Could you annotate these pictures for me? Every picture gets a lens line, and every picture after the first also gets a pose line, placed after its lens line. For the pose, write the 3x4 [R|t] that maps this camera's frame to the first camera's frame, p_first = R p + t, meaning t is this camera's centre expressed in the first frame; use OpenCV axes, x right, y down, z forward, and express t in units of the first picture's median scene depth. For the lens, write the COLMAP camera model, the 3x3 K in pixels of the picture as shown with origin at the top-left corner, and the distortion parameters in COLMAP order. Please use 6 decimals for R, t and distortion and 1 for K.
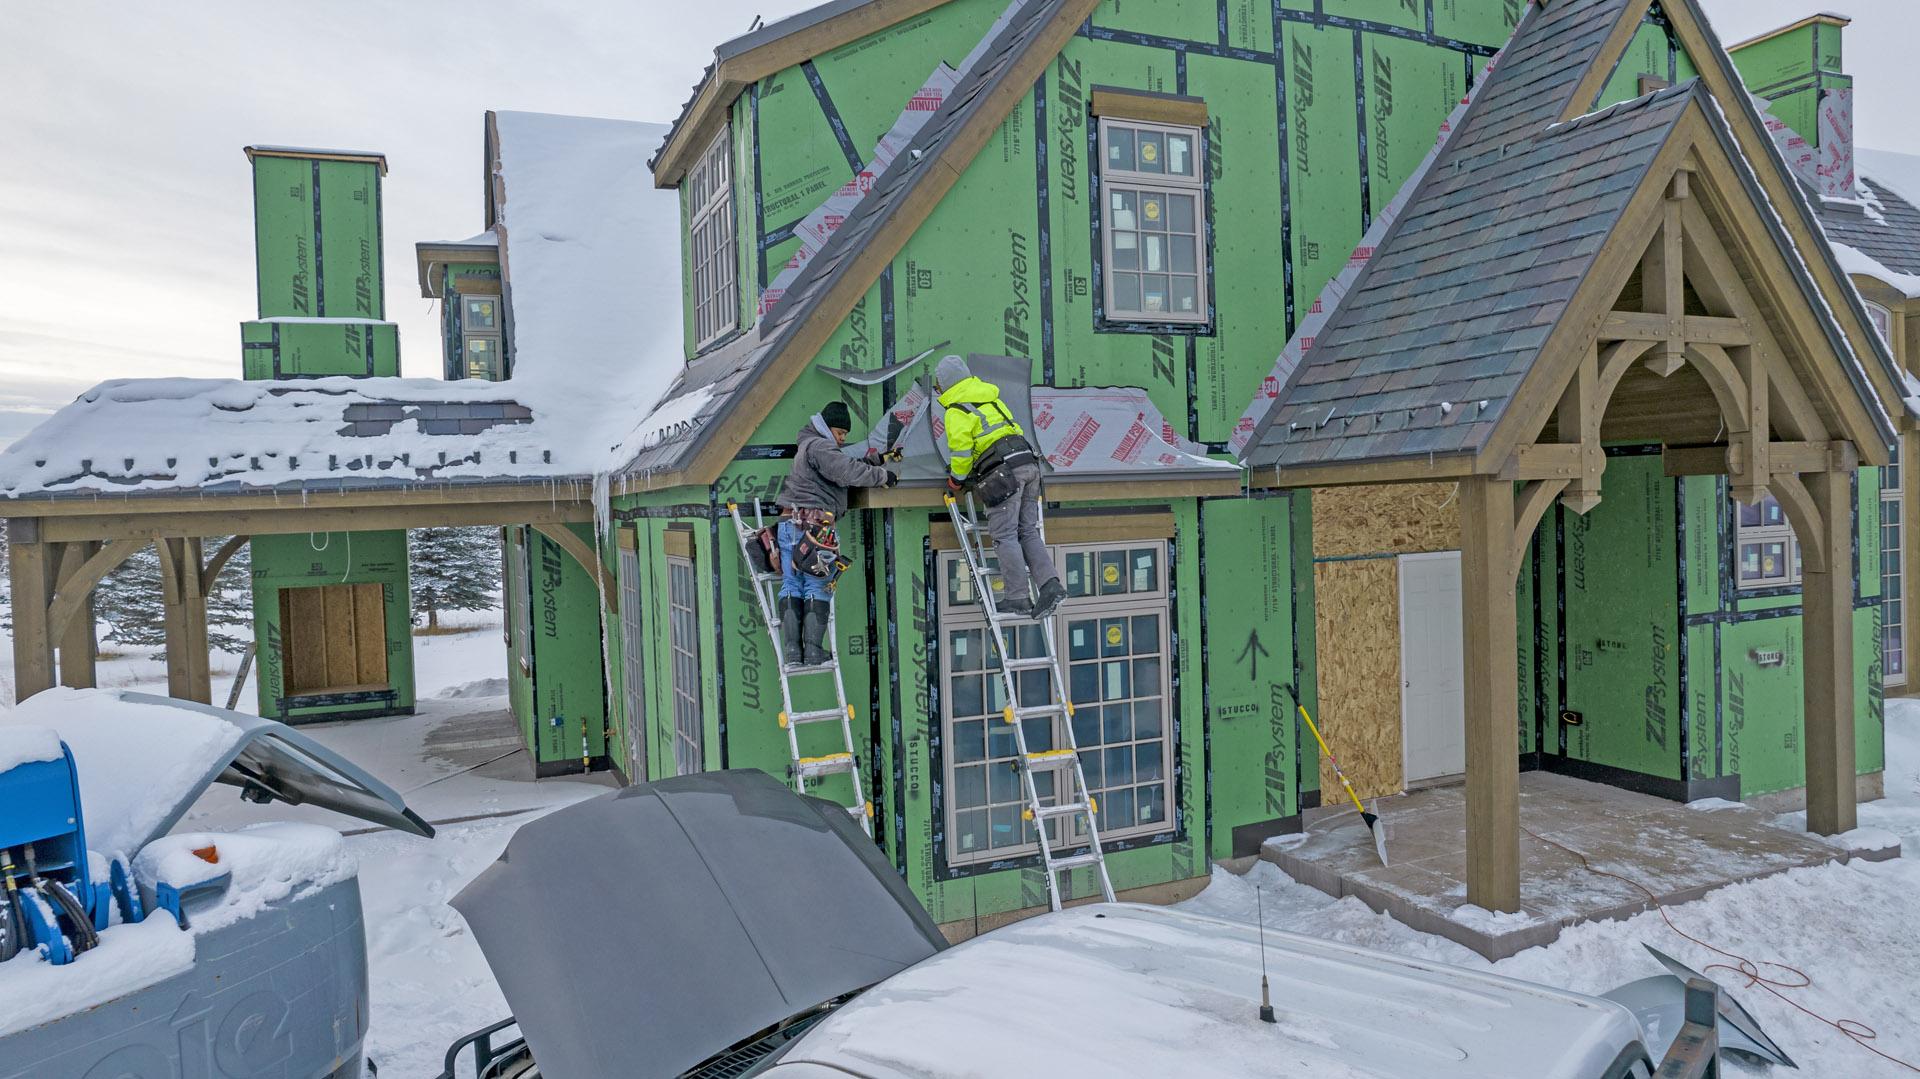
lens RADIAL K [[1231.3, 0, 964.5], [0, 1231.3, 532.7], [0, 0, 1]] dist [-0.070685, 0.061976]
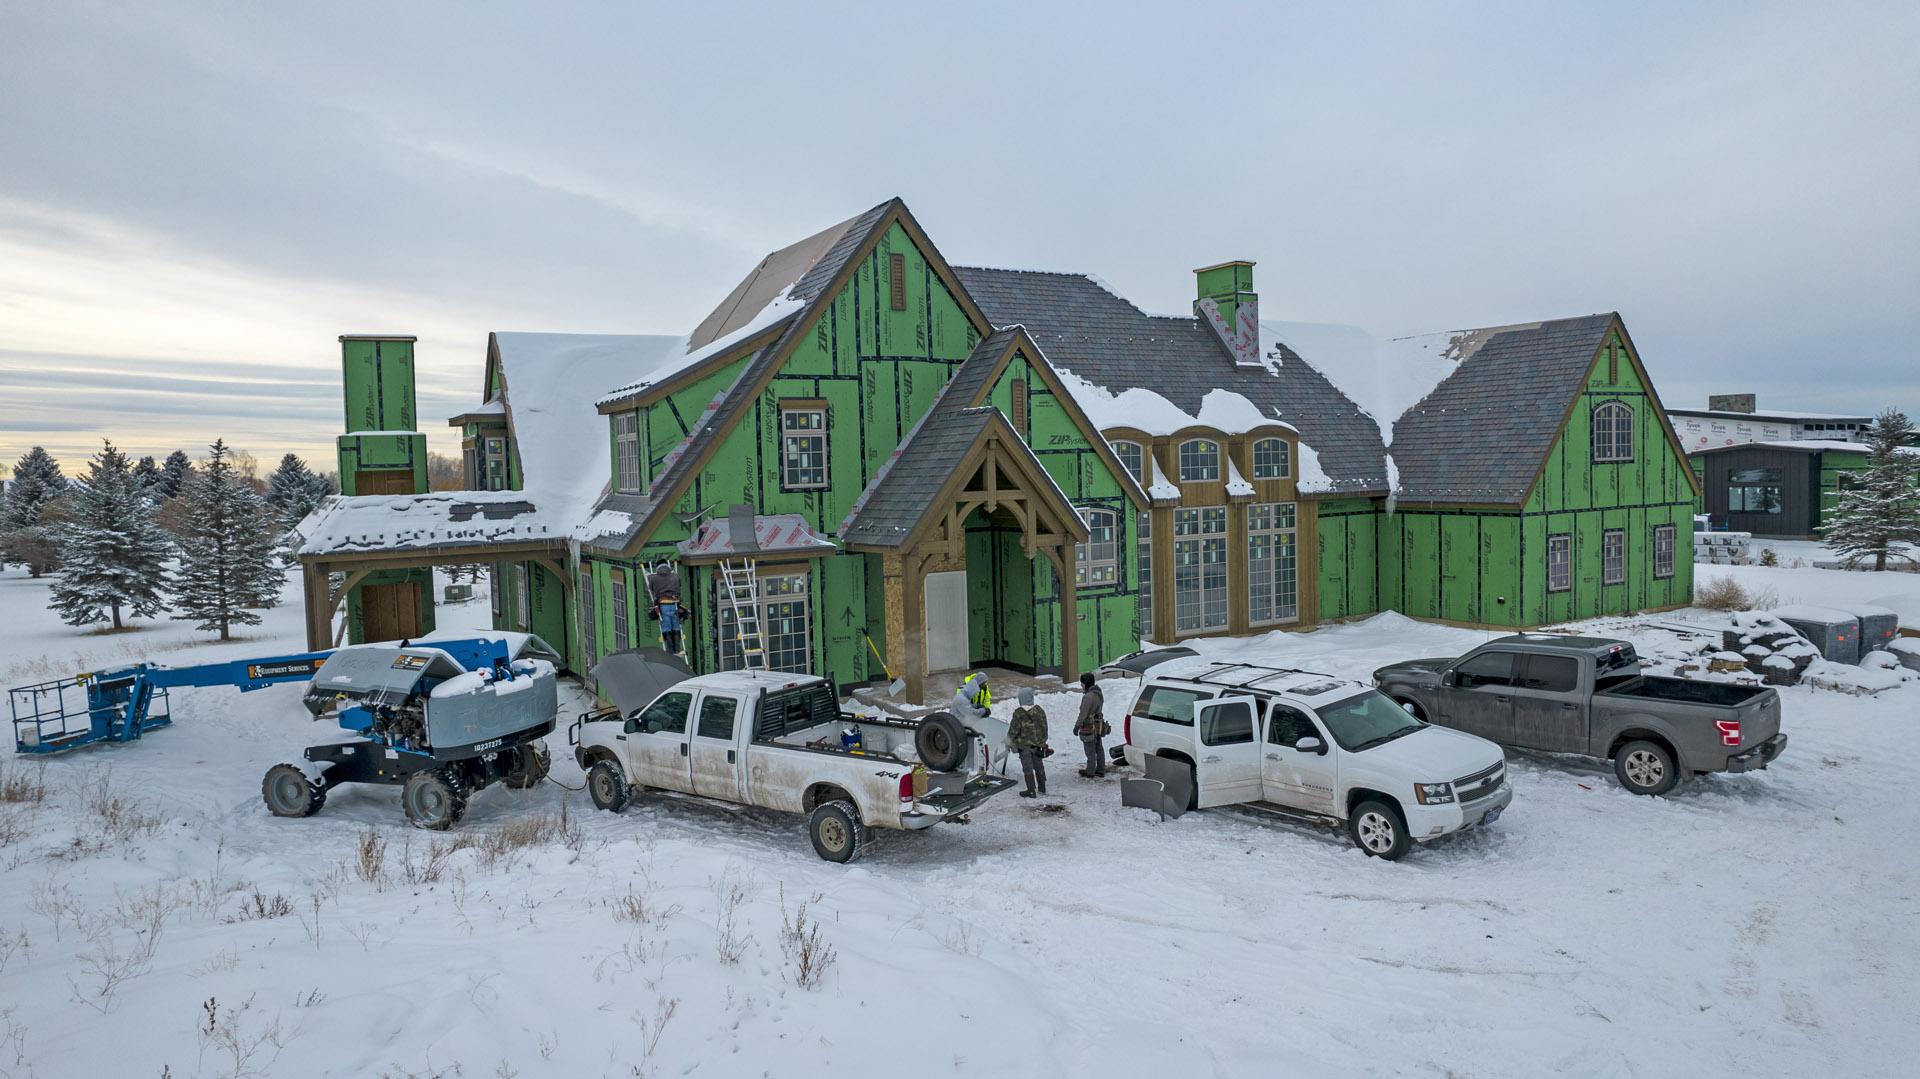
lens RADIAL K [[1223.5, 0, 967.5], [0, 1223.5, 530.8], [0, 0, 1]] dist [-0.037459, -0.000023]
pose [[0.992525, -0.001091, 0.122037, 0.177083], [-0.001745, 0.999731, 0.023125, -0.138880], [-0.122030, -0.023165, 0.992256, -1.563227]]
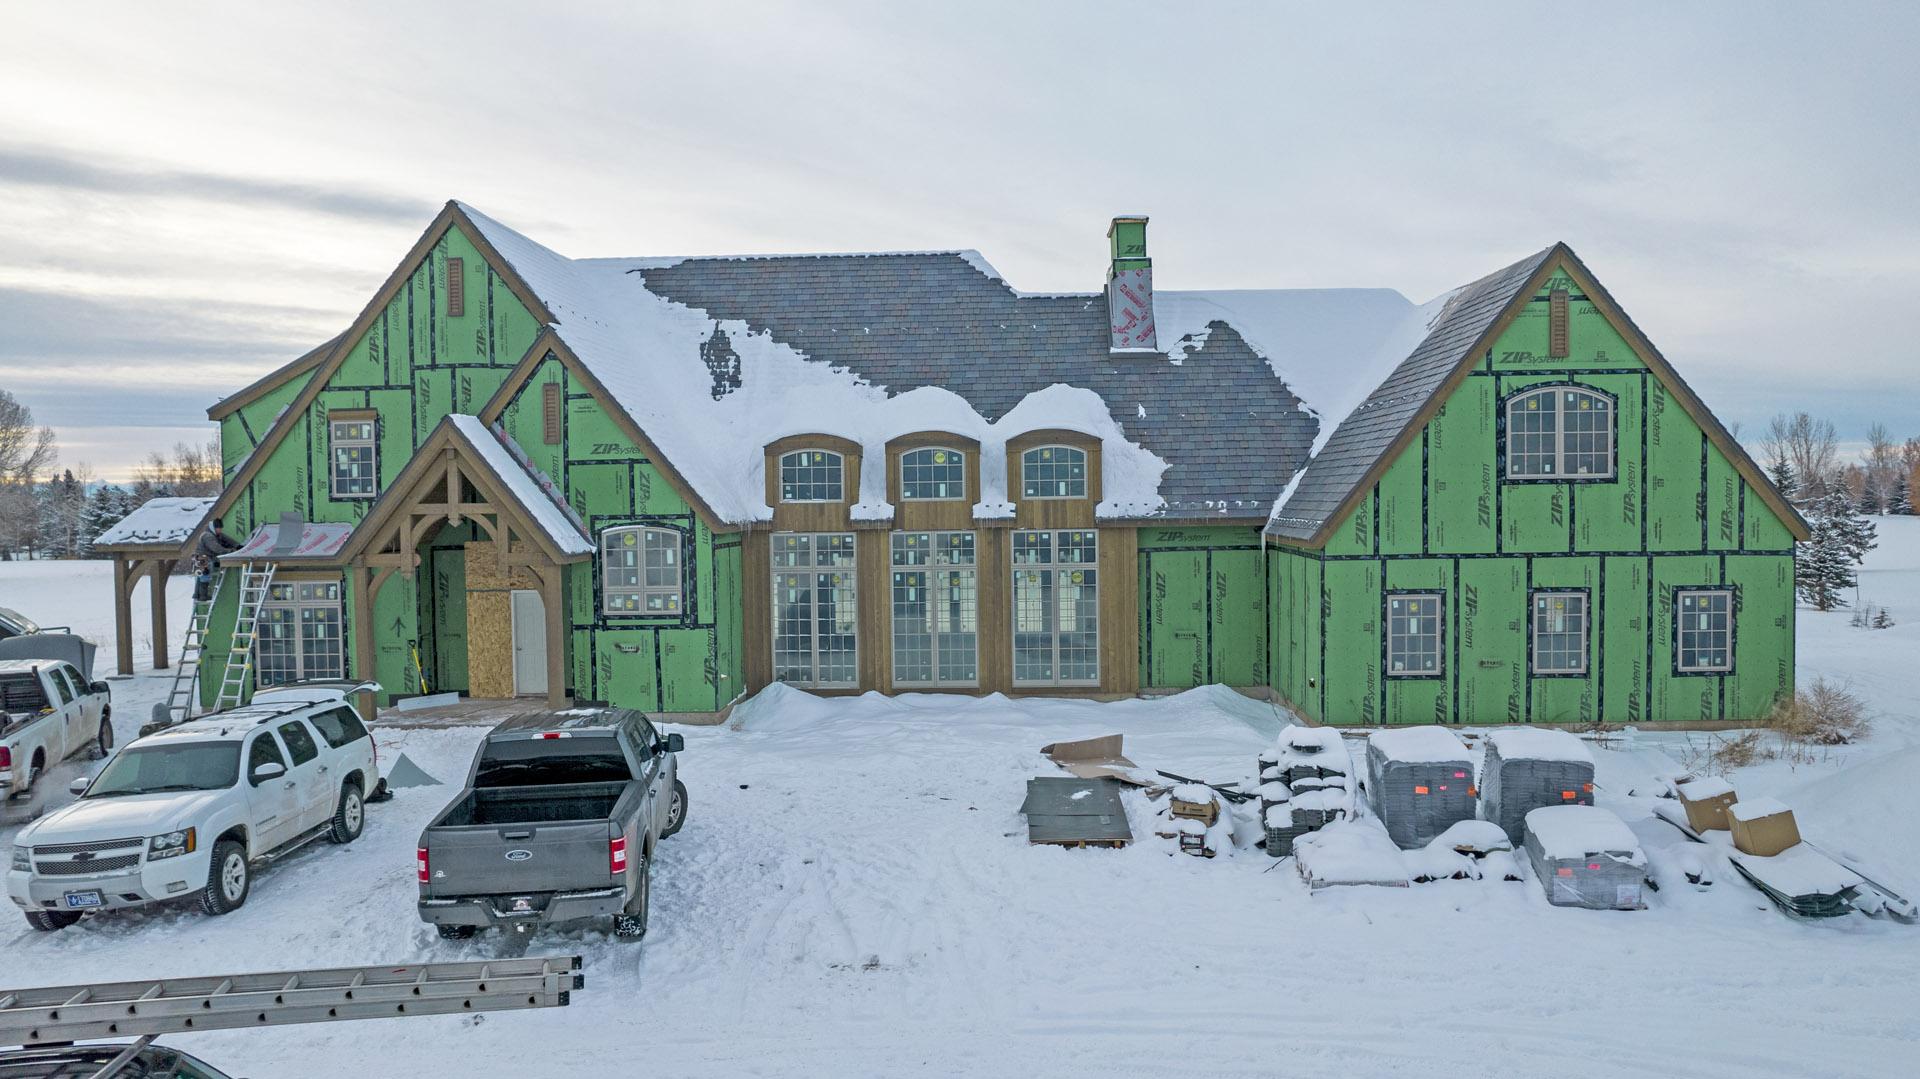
lens RADIAL K [[1310.6, 0, 966.4], [0, 1310.6, 548.1], [0, 0, 1]] dist [-0.046869, 0.001217]
pose [[0.900093, 0.038490, -0.433994, 2.498144], [-0.027550, 0.999125, 0.031473, -0.182899], [0.434825, -0.016372, 0.900366, -0.912795]]
